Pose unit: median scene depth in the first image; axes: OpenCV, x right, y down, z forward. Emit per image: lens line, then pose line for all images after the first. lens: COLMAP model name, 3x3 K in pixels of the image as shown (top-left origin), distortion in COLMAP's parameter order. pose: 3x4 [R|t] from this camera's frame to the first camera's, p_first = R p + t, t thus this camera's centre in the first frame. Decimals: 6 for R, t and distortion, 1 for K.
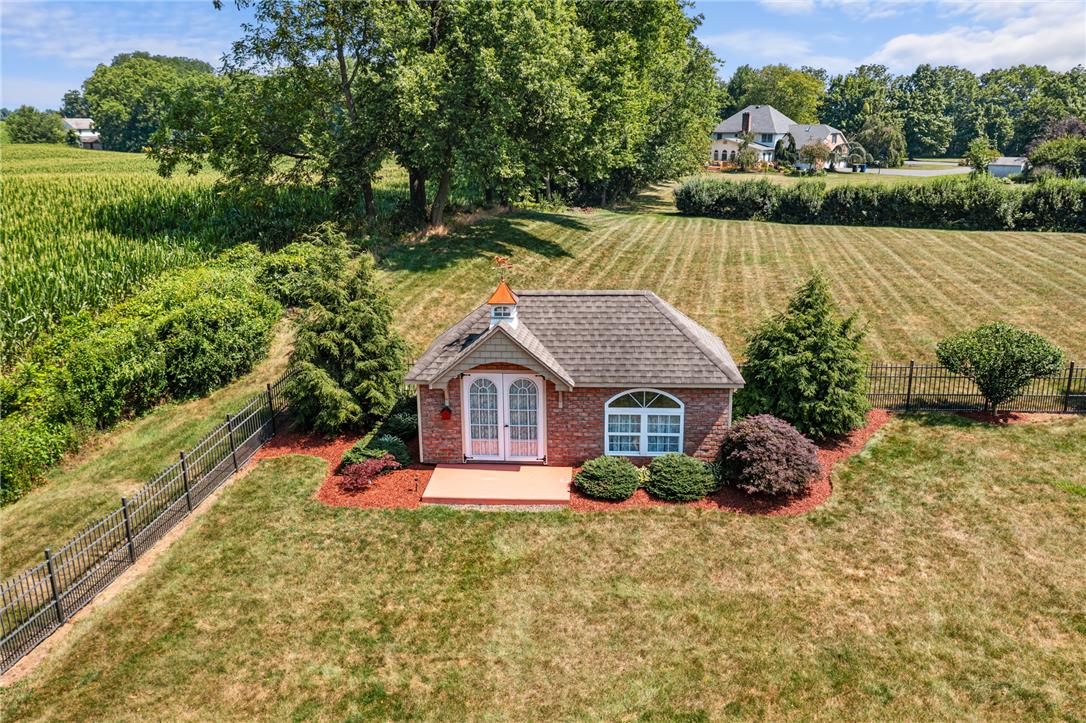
lens RADIAL K [[856.4, 0, 543.0], [0, 856.4, 361.5], [0, 0, 1]] dist [-0.005711, -0.001960]
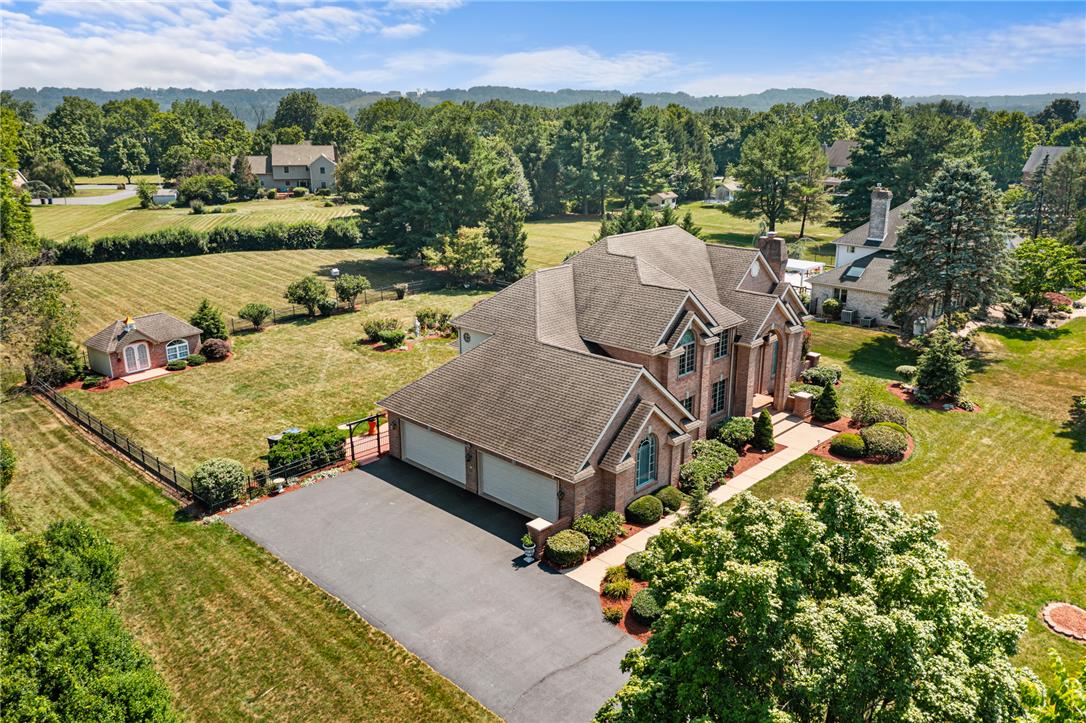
lens RADIAL K [[856.4, 0, 543.0], [0, 856.4, 361.5], [0, 0, 1]] dist [-0.005711, -0.001960]
pose [[0.582779, -0.229835, 0.779451, -1.460506], [0.216201, 0.968453, 0.123916, 0.009945], [-0.783343, 0.096302, 0.614085, -1.915320]]
